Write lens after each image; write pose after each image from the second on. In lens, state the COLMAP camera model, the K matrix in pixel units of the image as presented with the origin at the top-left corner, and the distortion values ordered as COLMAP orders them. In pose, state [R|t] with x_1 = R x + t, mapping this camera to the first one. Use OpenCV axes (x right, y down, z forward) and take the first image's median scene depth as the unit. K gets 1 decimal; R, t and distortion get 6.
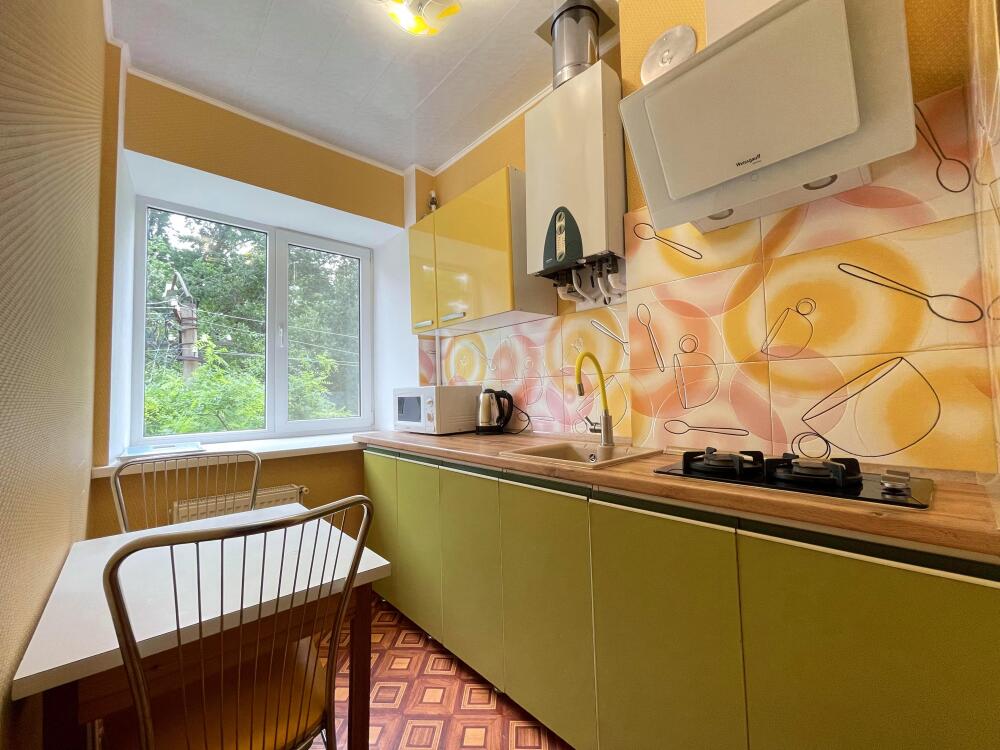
lens RADIAL K [[403.1, 0, 495.9], [0, 403.1, 375.3], [0, 0, 1]] dist [-0.001926, 0.000348]
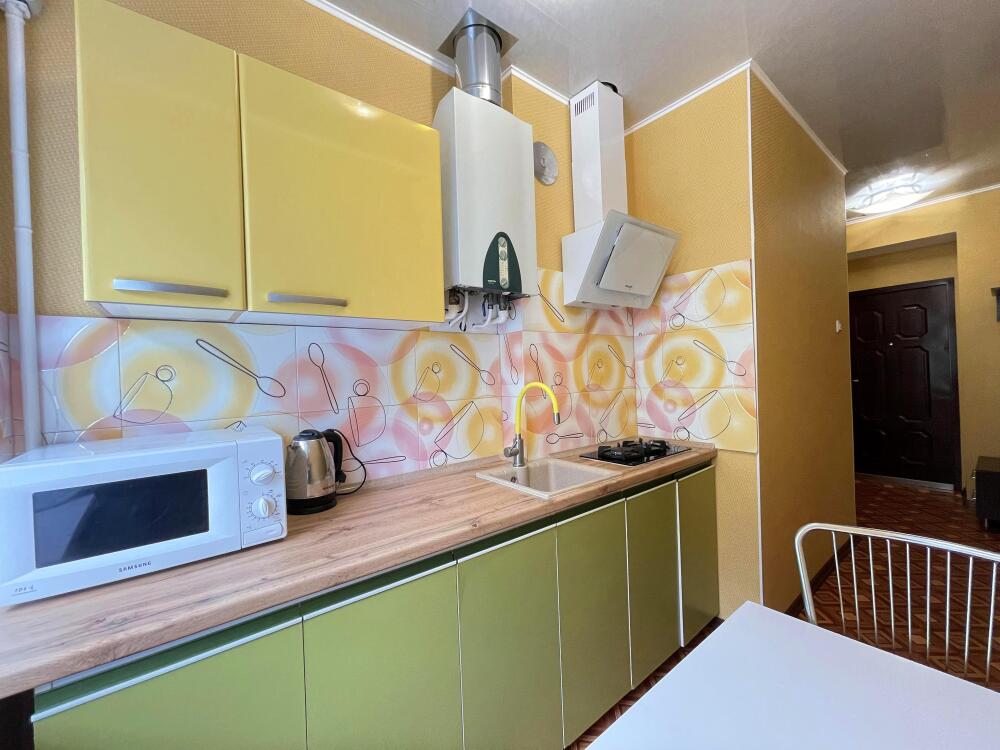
lens RADIAL K [[403.1, 0, 496.1], [0, 403.1, 373.6], [0, 0, 1]] dist [-0.001926, 0.000348]
pose [[0.062672, 0.020641, 0.997821, -1.016084], [-0.011064, 0.999739, -0.019986, -0.069881], [-0.997973, -0.009787, 0.062884, 1.196593]]
